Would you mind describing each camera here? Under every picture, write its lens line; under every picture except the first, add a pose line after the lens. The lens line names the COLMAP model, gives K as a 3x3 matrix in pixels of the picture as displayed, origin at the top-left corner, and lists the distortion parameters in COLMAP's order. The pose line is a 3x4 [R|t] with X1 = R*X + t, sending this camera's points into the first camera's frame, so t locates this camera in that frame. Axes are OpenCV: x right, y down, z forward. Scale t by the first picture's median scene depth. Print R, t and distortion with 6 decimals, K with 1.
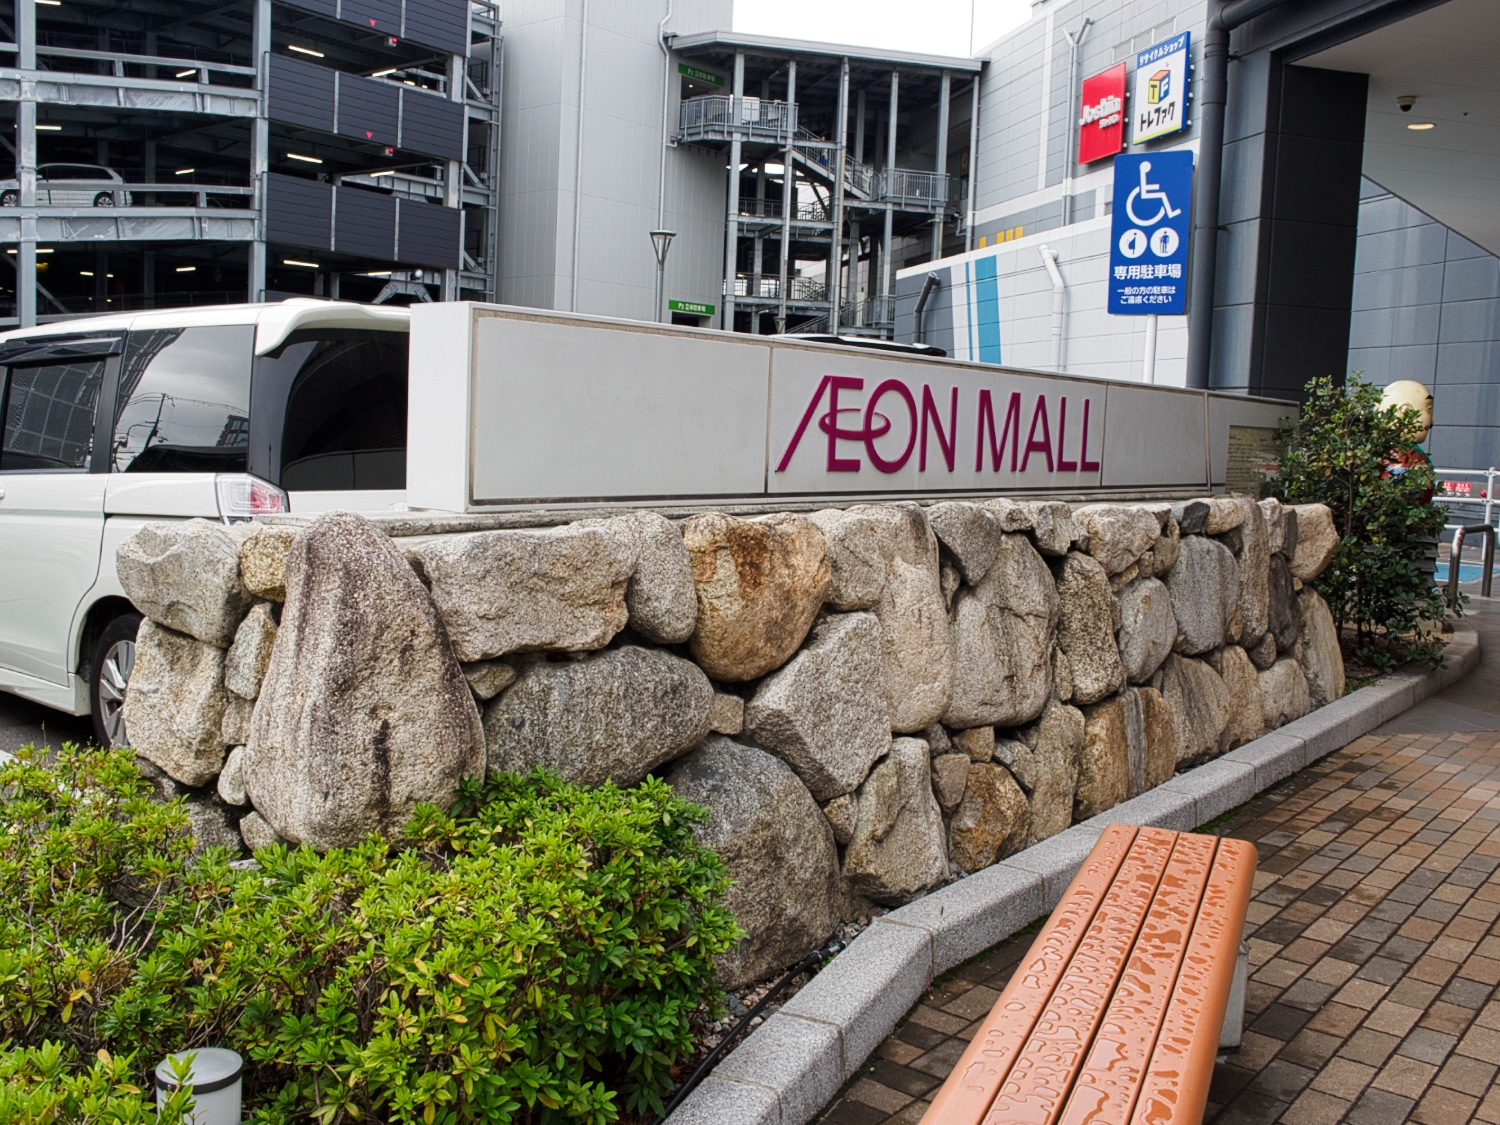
lens RADIAL K [[1273.3, 0, 749.4], [0, 1273.3, 552.7], [0, 0, 1]] dist [-0.049361, 0.010204]
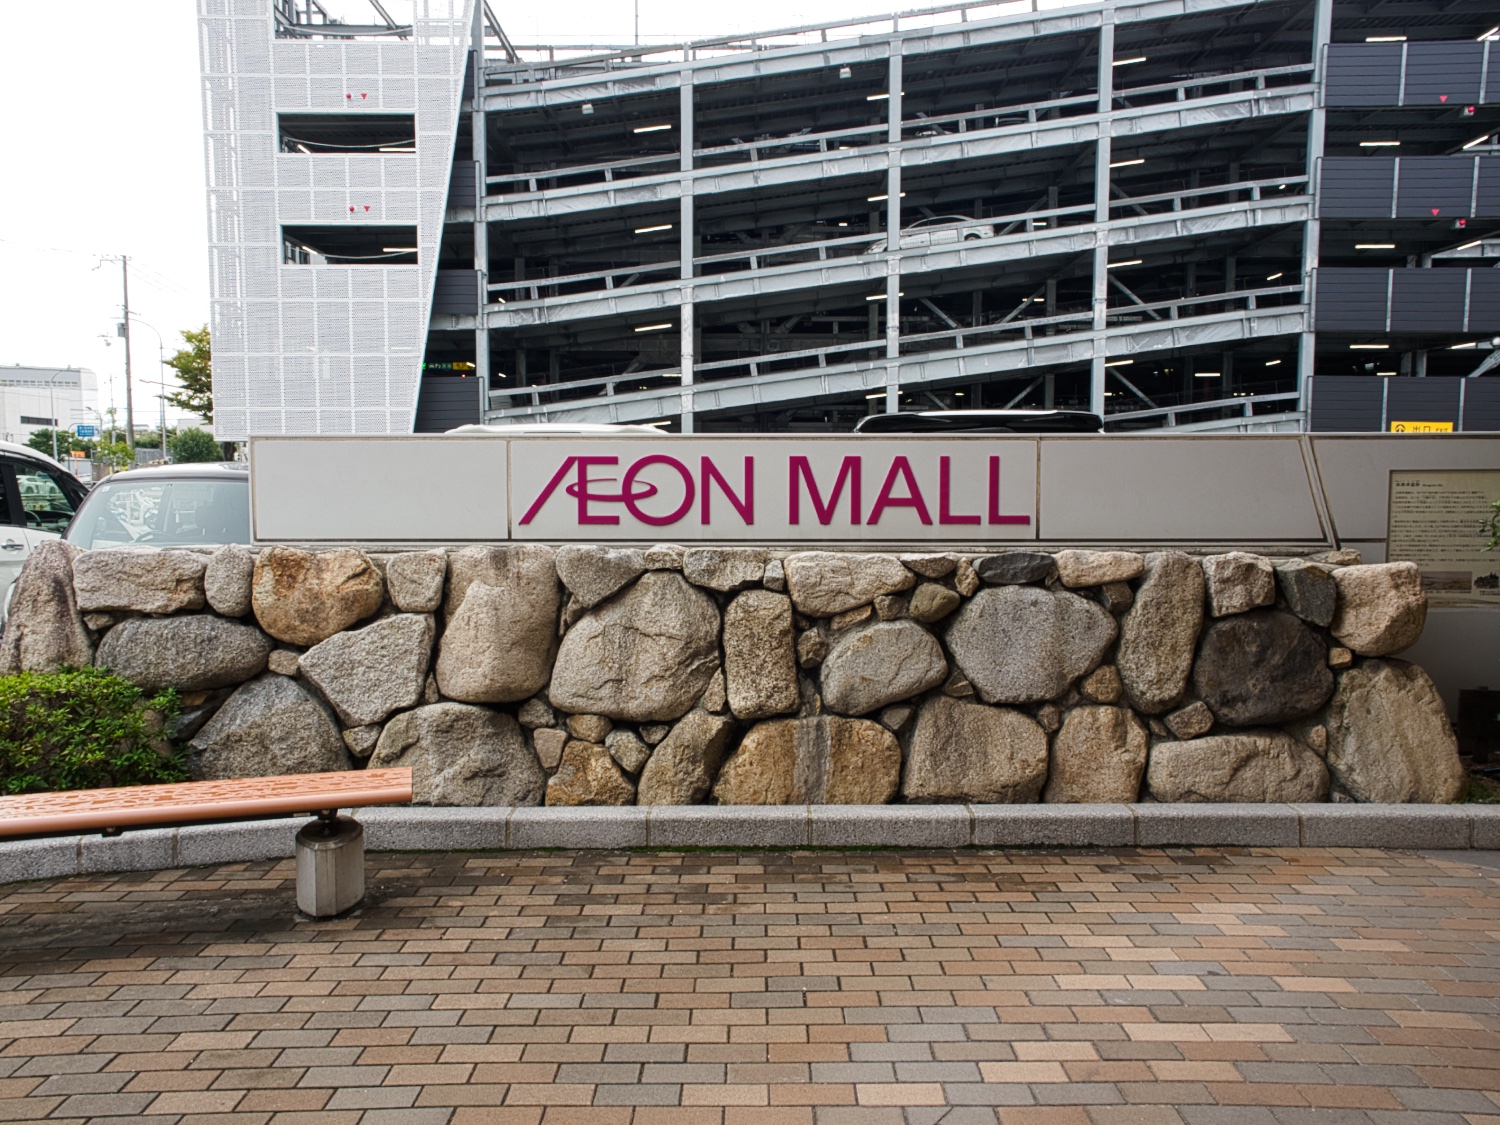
lens RADIAL K [[1094.8, 0, 752.2], [0, 1094.8, 563.6], [0, 0, 1]] dist [0.023929, 0.021598]
pose [[0.674361, 0.015412, -0.738241, 1.090831], [-0.047121, 0.998643, -0.022195, -0.002699], [0.736897, 0.049754, 0.674172, 0.331036]]
